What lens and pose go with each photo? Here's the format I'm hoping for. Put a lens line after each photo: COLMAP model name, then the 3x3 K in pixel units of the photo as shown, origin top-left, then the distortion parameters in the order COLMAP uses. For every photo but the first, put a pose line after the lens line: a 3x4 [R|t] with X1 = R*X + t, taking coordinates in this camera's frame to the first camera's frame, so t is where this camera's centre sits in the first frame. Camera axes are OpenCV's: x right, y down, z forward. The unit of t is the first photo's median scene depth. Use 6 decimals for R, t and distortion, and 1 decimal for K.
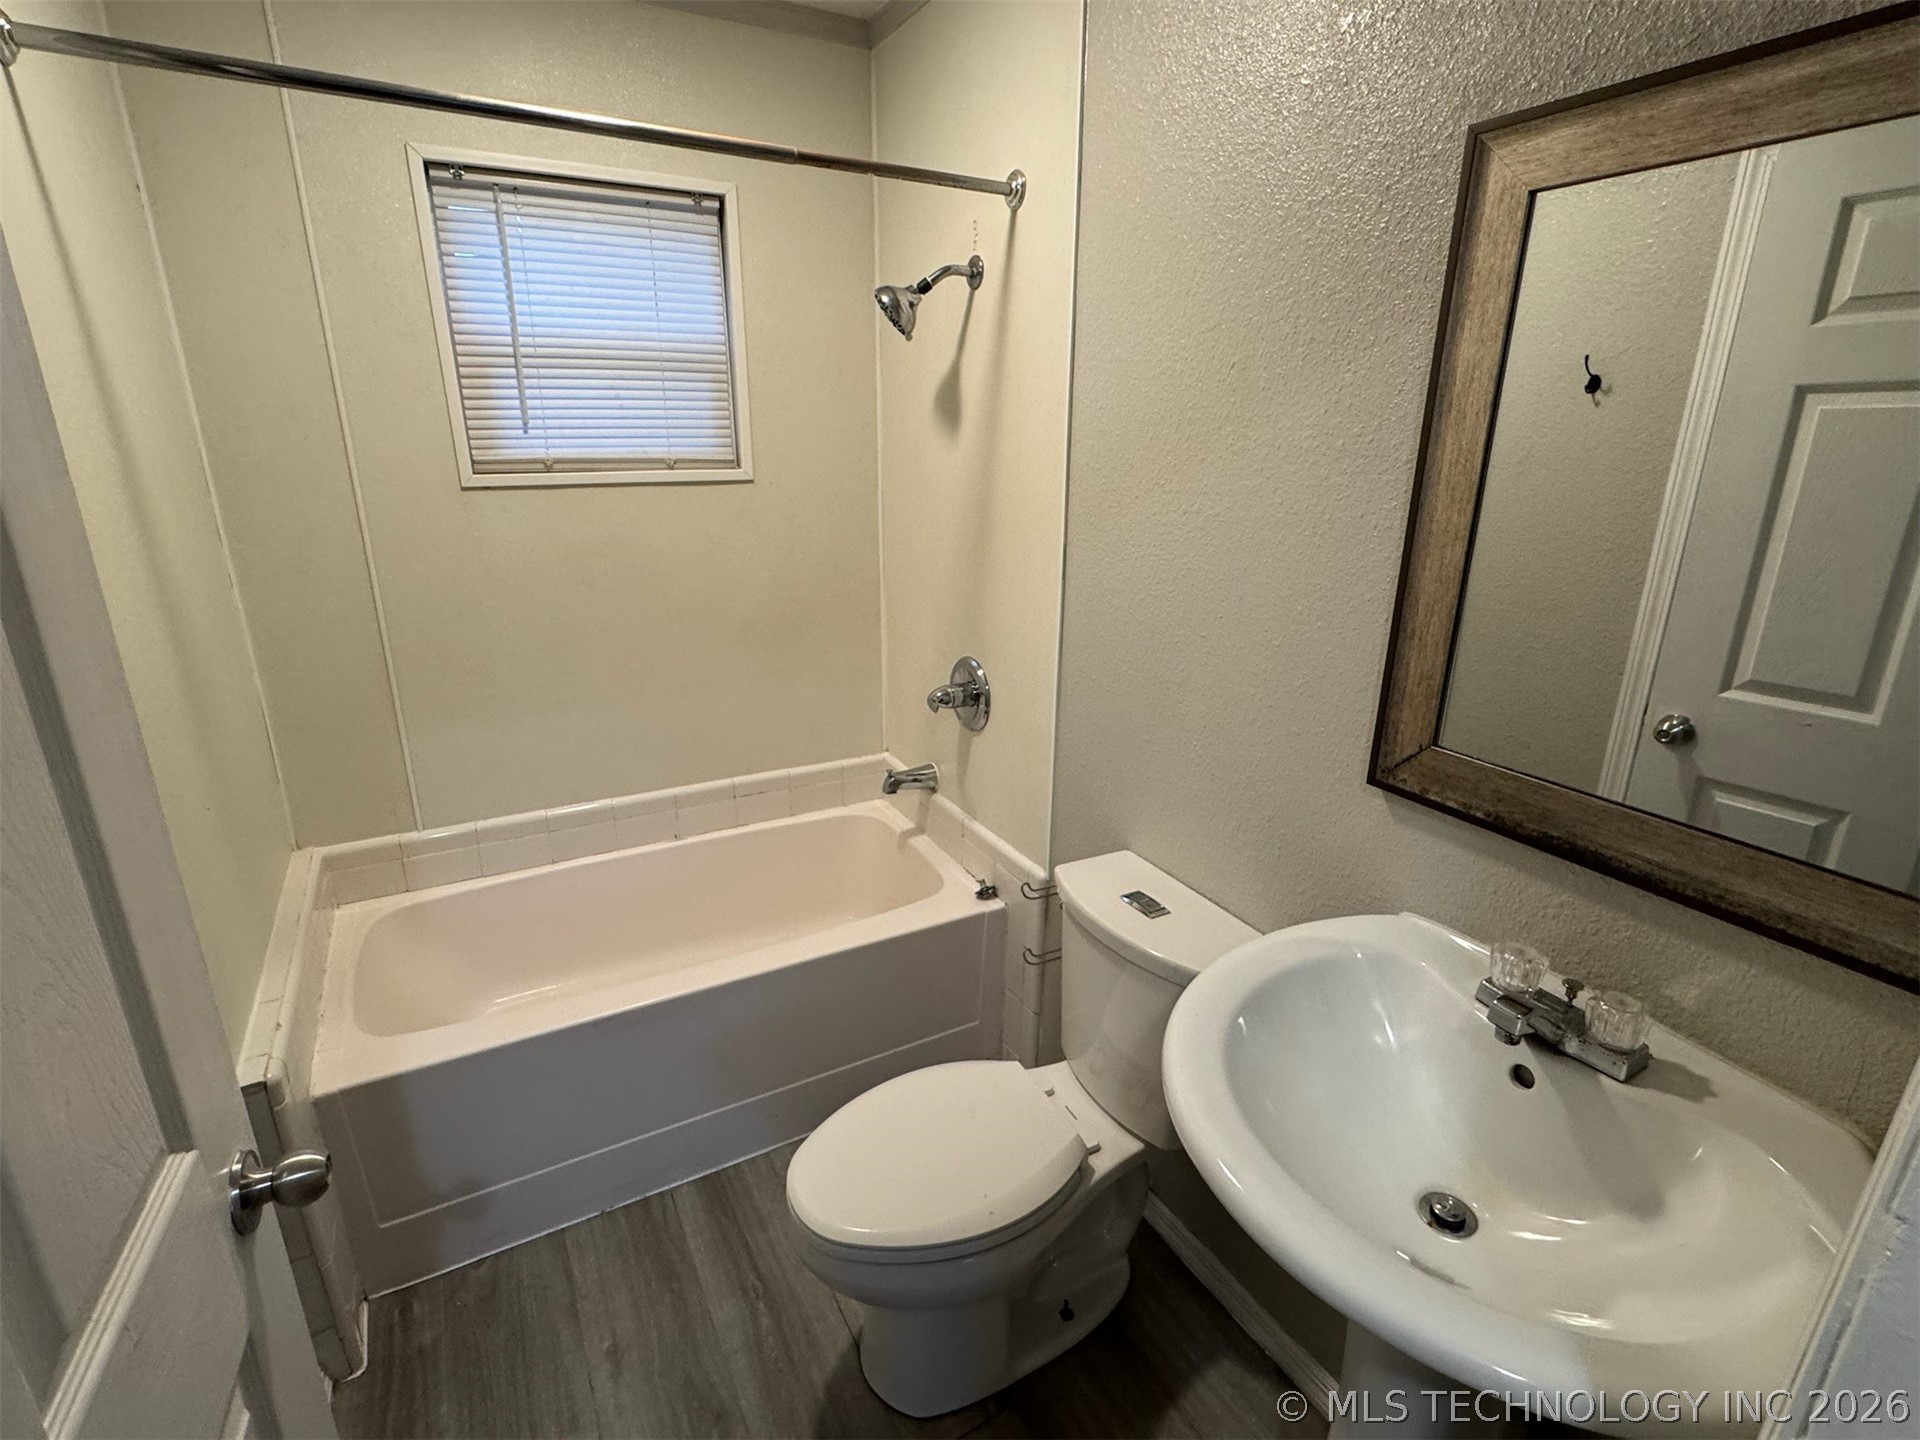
lens RADIAL K [[918.0, 0, 959.9], [0, 918.0, 716.6], [0, 0, 1]] dist [-0.000001, -0.000076]
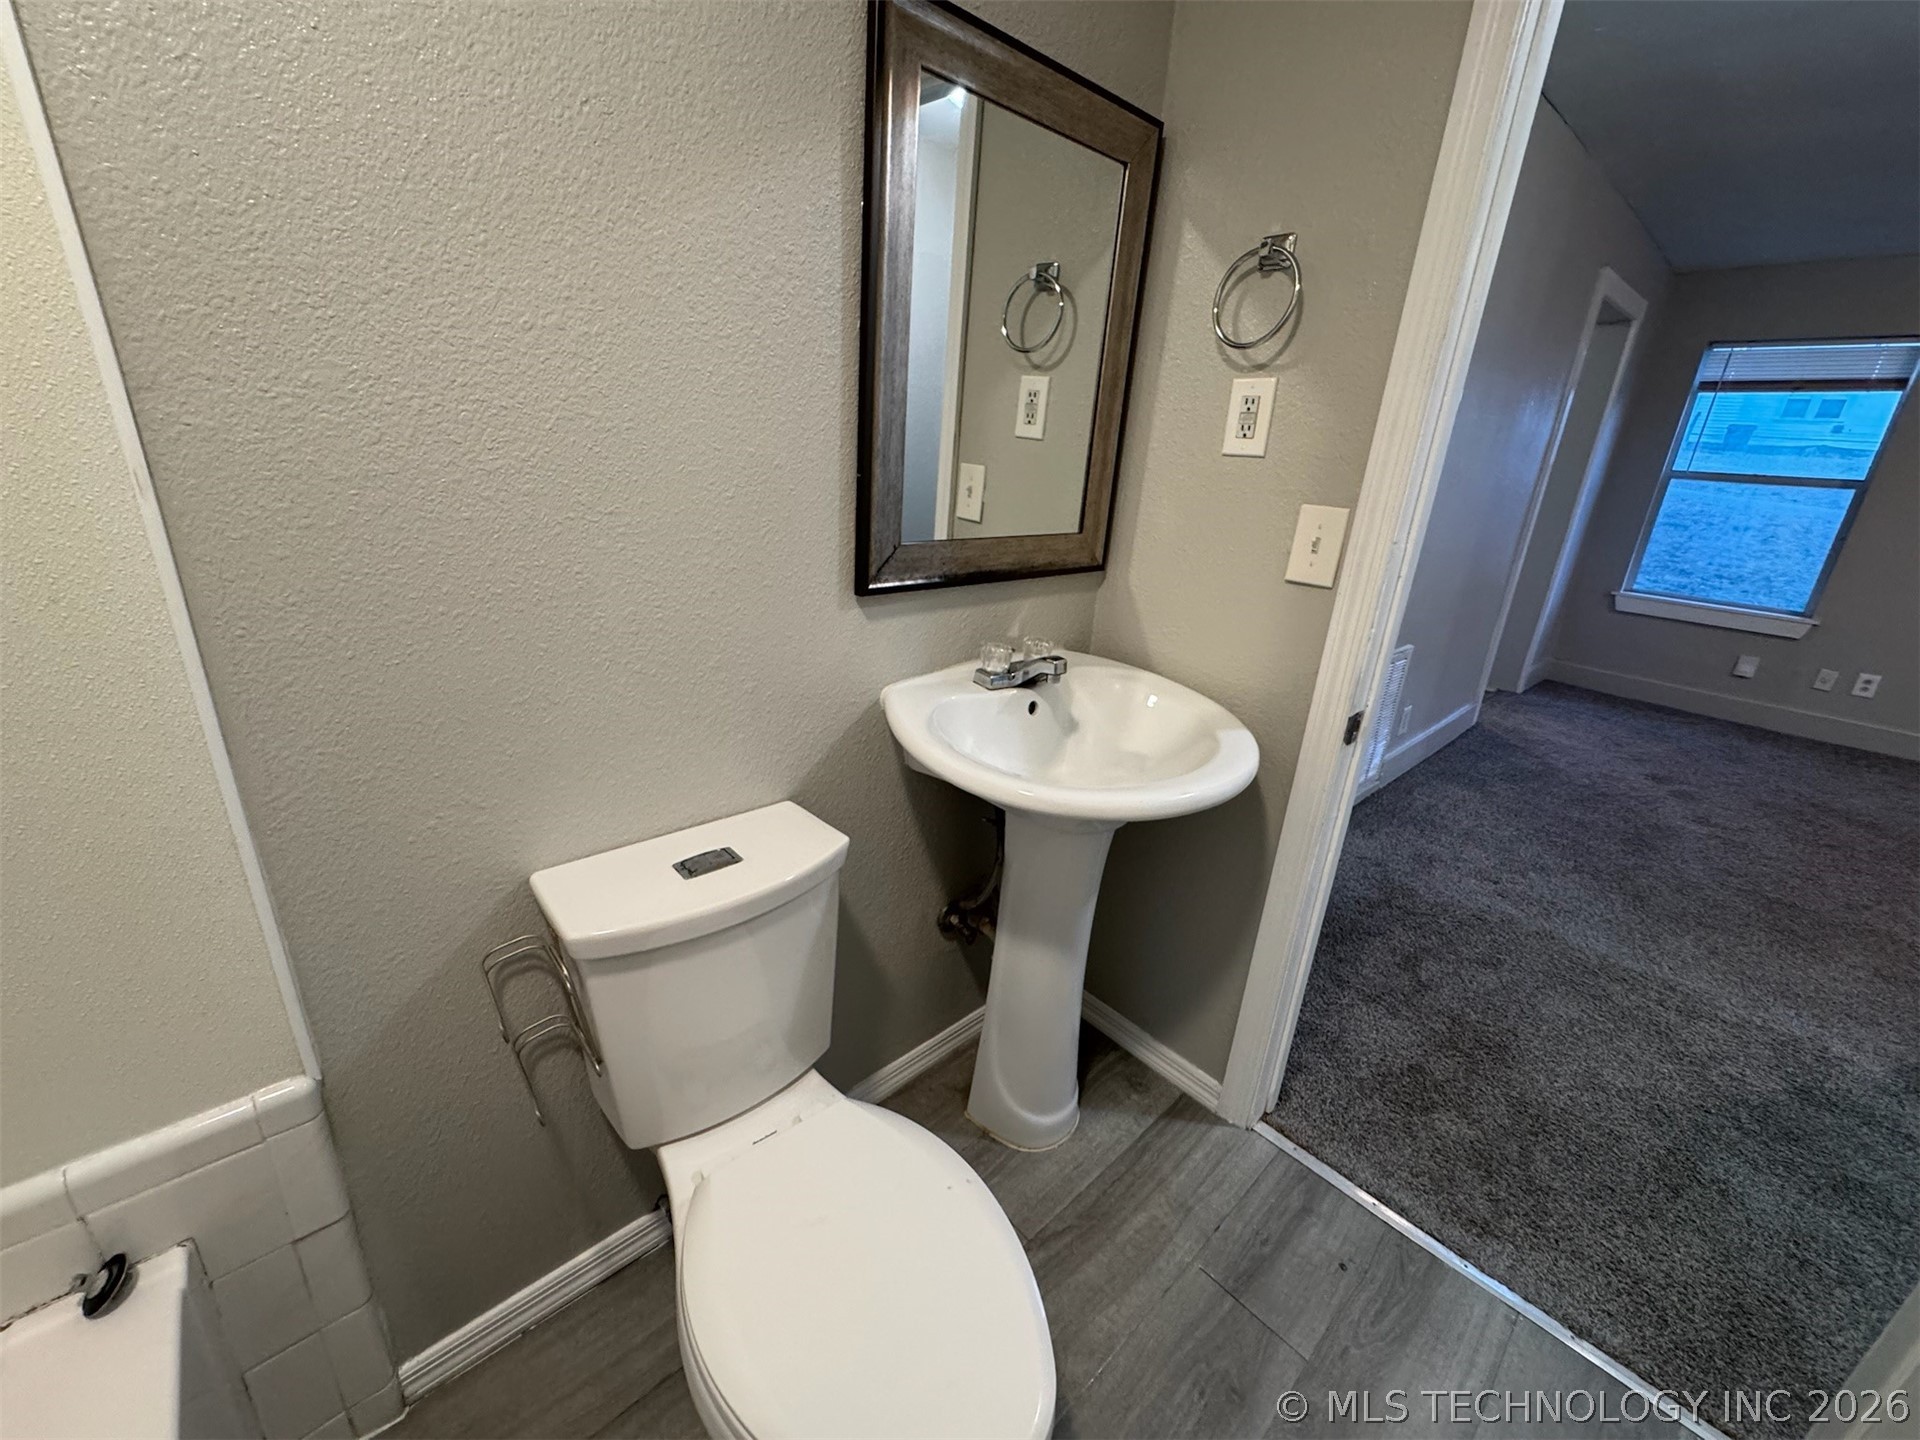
lens RADIAL K [[769.7, 0, 961.8], [0, 769.7, 717.5], [0, 0, 1]] dist [-0.002268, -0.000282]
pose [[-0.239780, -0.351642, 0.904905, -0.519505], [0.236261, 0.882938, 0.405710, -0.157291], [-0.941640, 0.311075, -0.128632, 1.078984]]
